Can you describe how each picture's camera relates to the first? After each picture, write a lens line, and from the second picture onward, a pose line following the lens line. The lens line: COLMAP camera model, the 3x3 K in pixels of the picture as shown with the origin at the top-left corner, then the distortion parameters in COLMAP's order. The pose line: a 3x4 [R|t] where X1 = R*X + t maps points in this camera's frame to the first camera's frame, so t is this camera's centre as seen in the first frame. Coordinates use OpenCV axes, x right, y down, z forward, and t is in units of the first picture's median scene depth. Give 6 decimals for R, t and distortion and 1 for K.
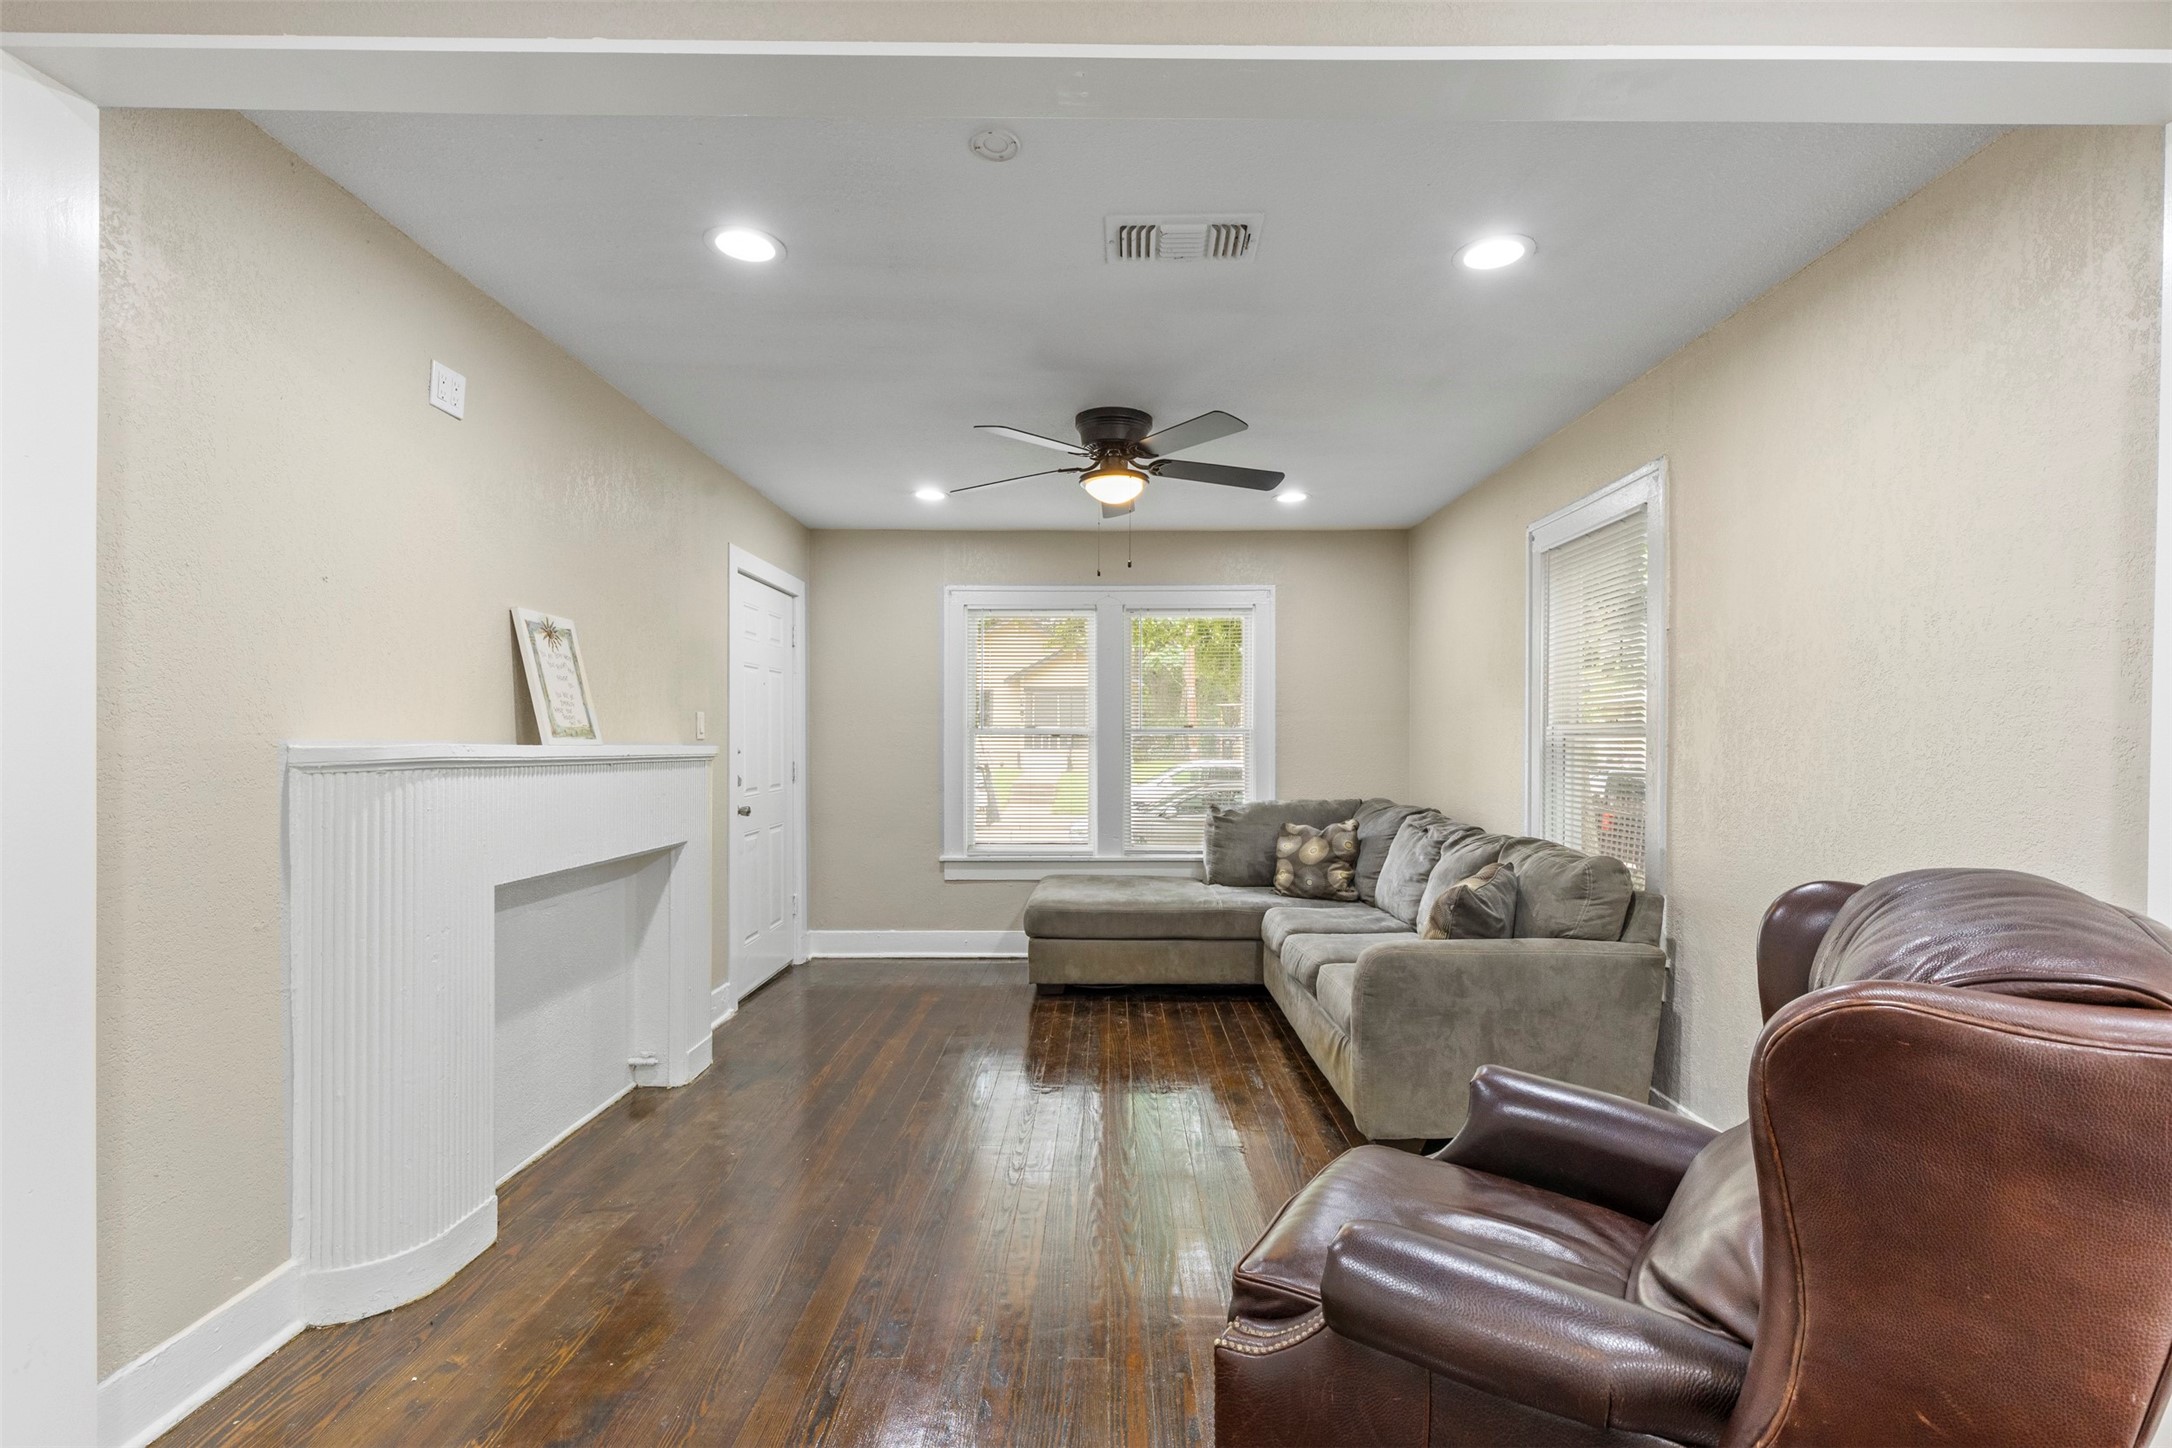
lens RADIAL K [[970.1, 0, 1097.6], [0, 970.1, 740.0], [0, 0, 1]] dist [0.010340, -0.003069]
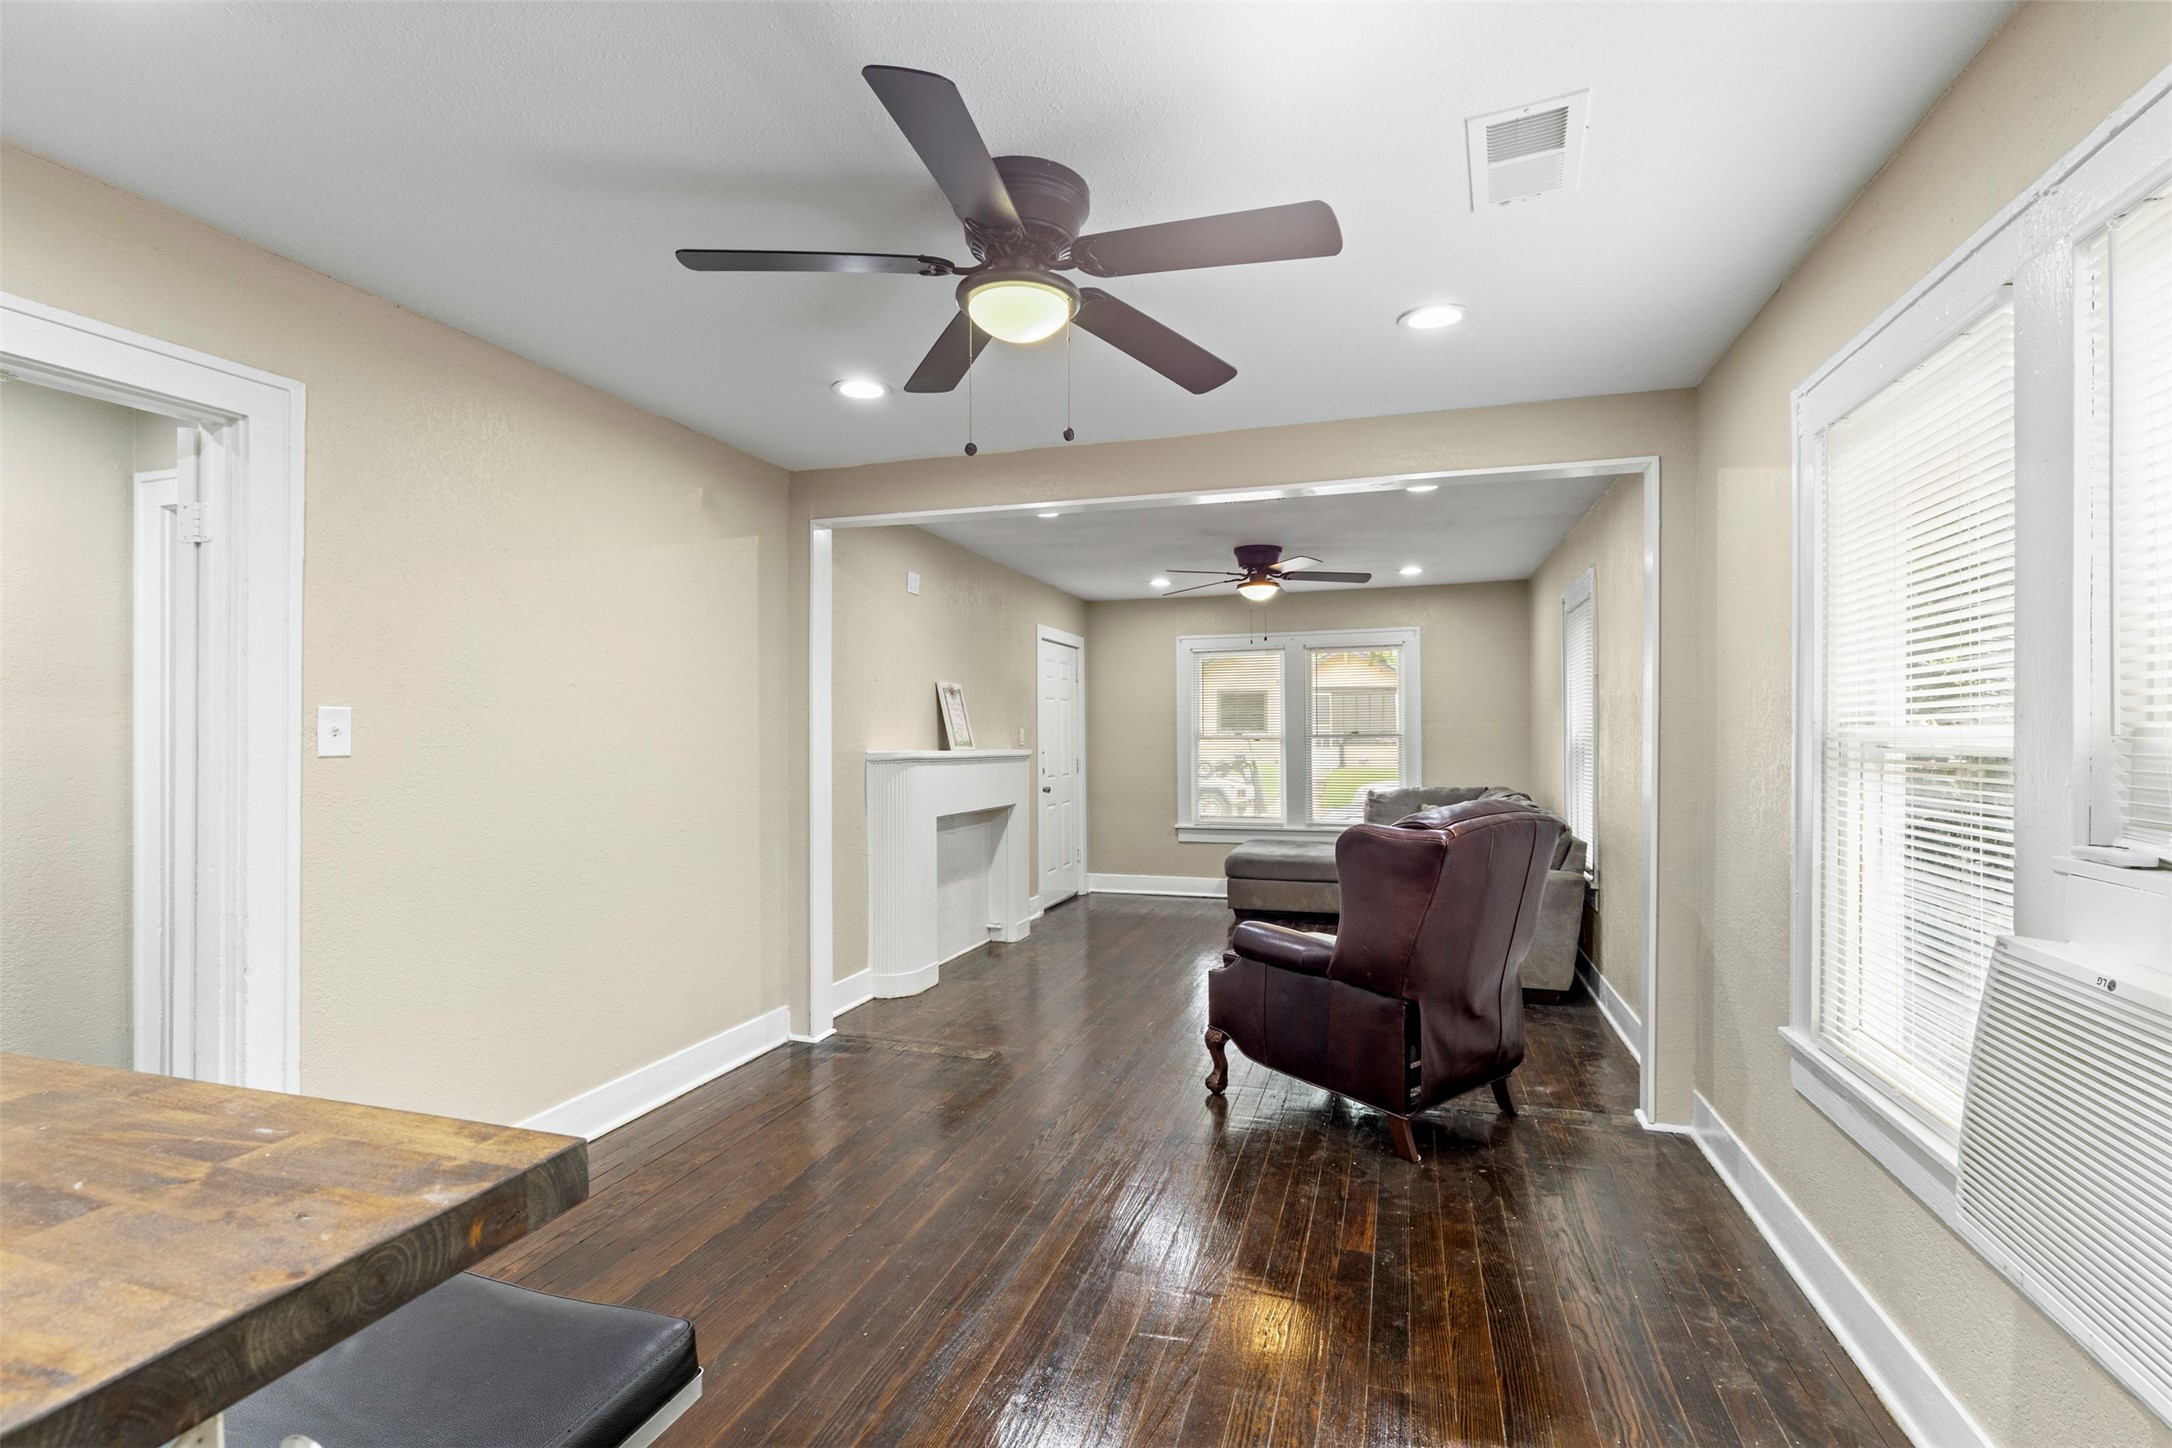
lens RADIAL K [[970.1, 0, 1113.9], [0, 970.1, 730.7], [0, 0, 1]] dist [0.010340, -0.003069]
pose [[0.961041, -0.008307, -0.276280, 0.176165], [0.006391, 0.999949, -0.007837, -0.010228], [0.276331, 0.005766, 0.961045, -0.481901]]
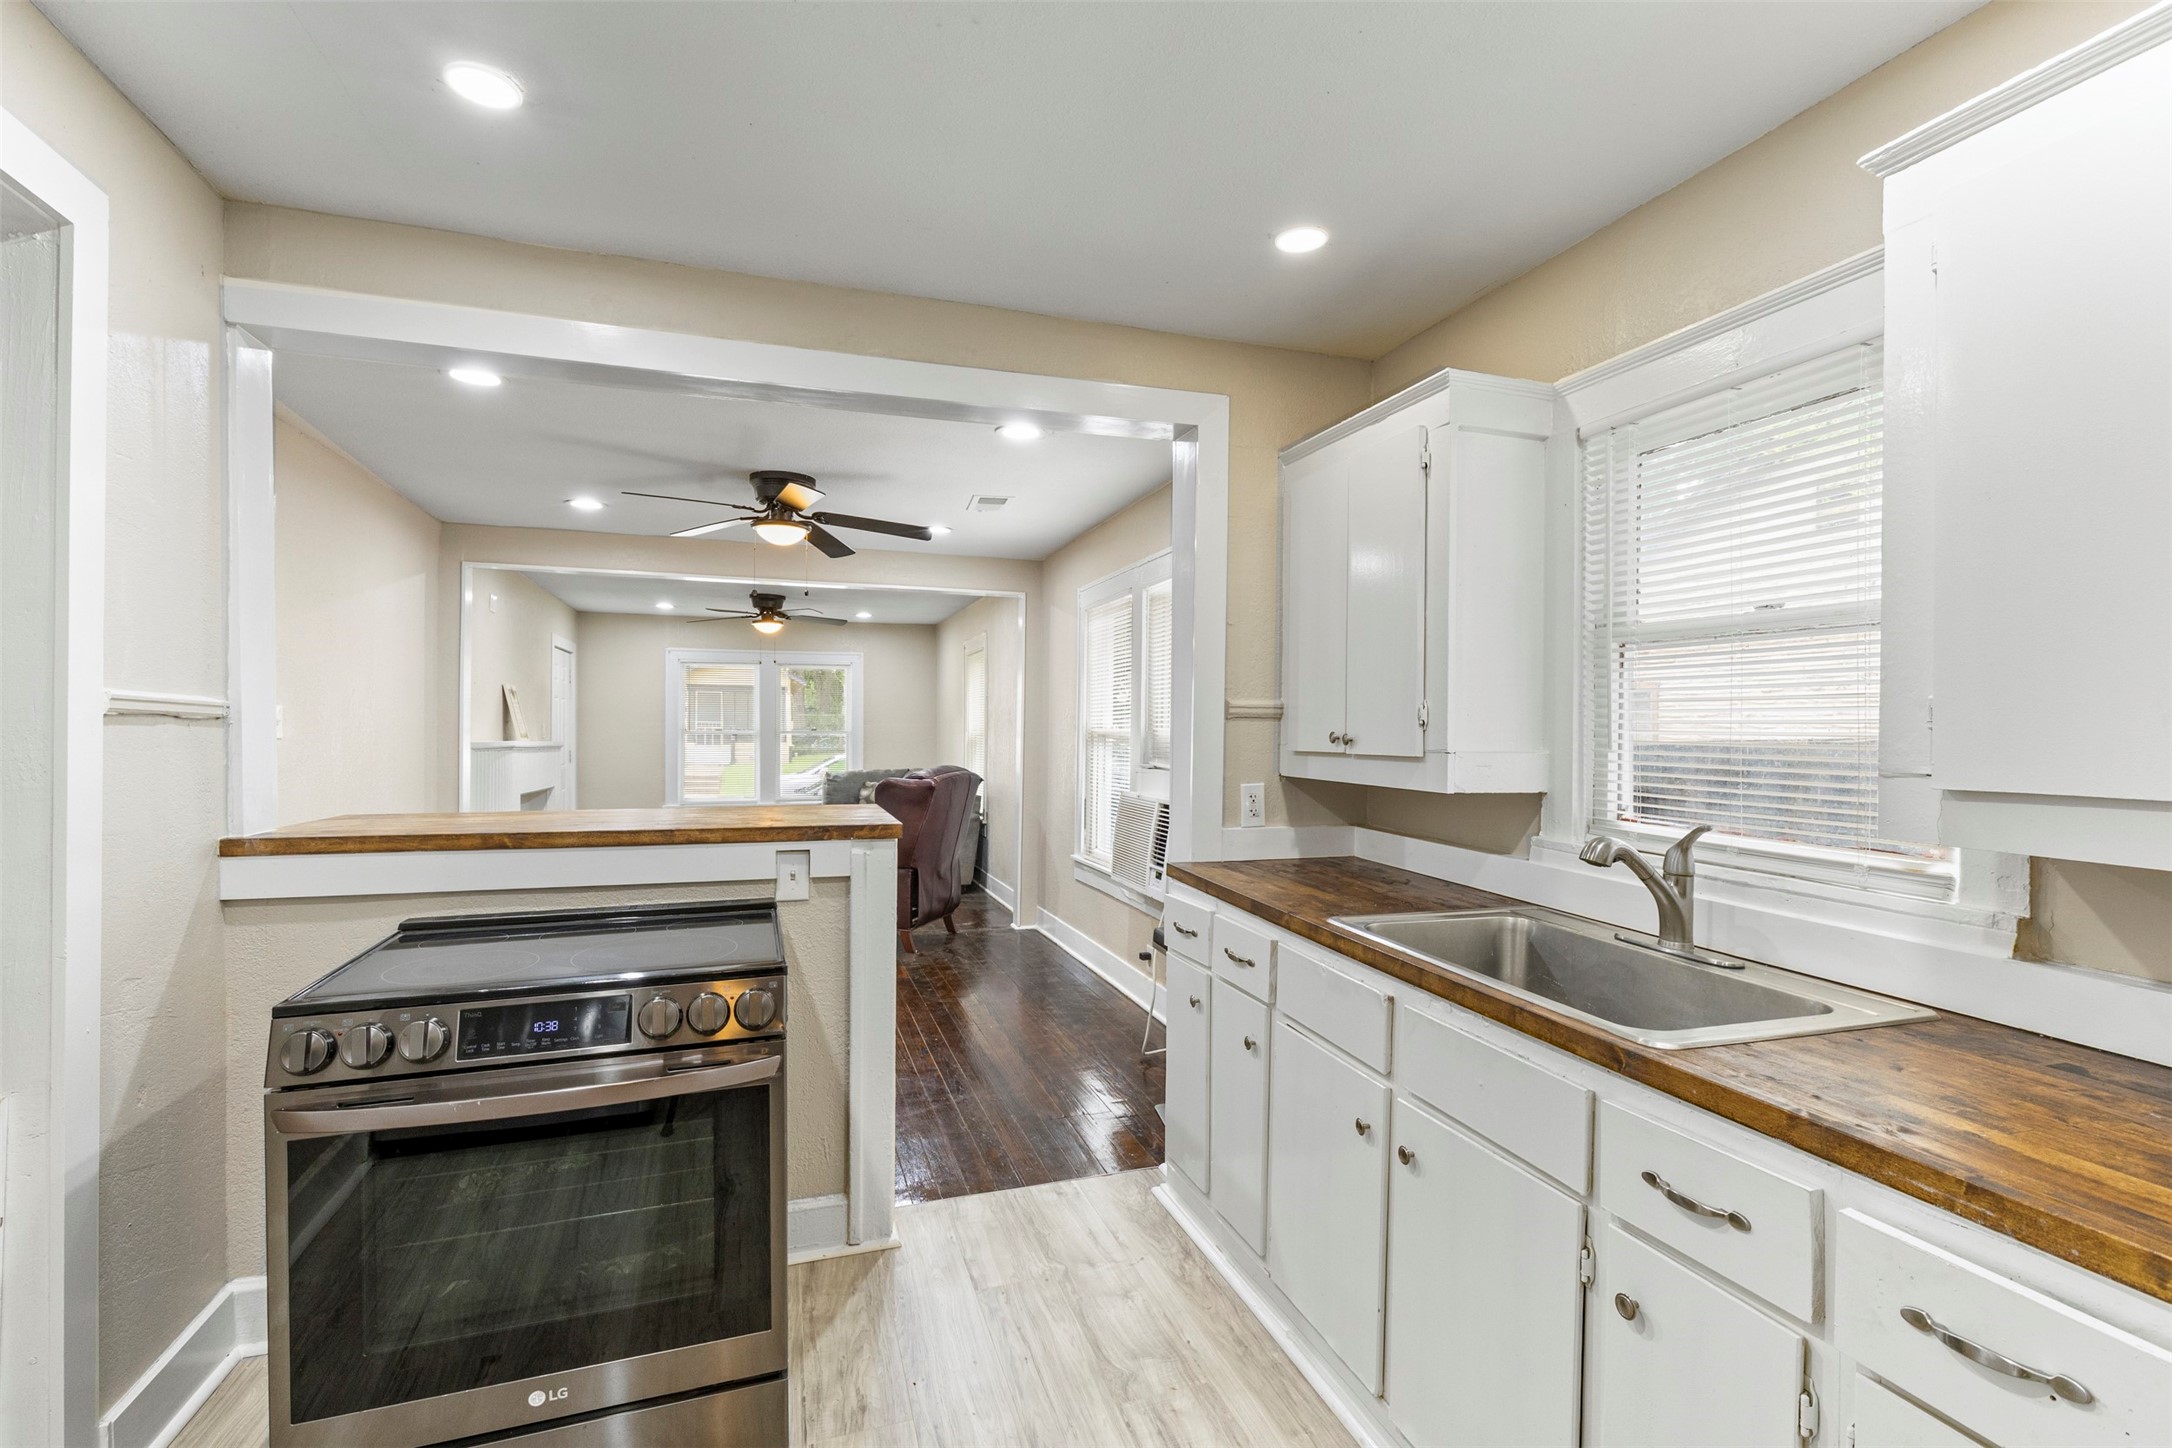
lens RADIAL K [[970.1, 0, 1097.0], [0, 970.1, 719.6], [0, 0, 1]] dist [0.010340, -0.003069]
pose [[0.945216, 0.004542, 0.326414, 0.003225], [0.000426, 0.999885, -0.015146, -0.006117], [-0.326446, 0.014455, 0.945105, -1.051352]]
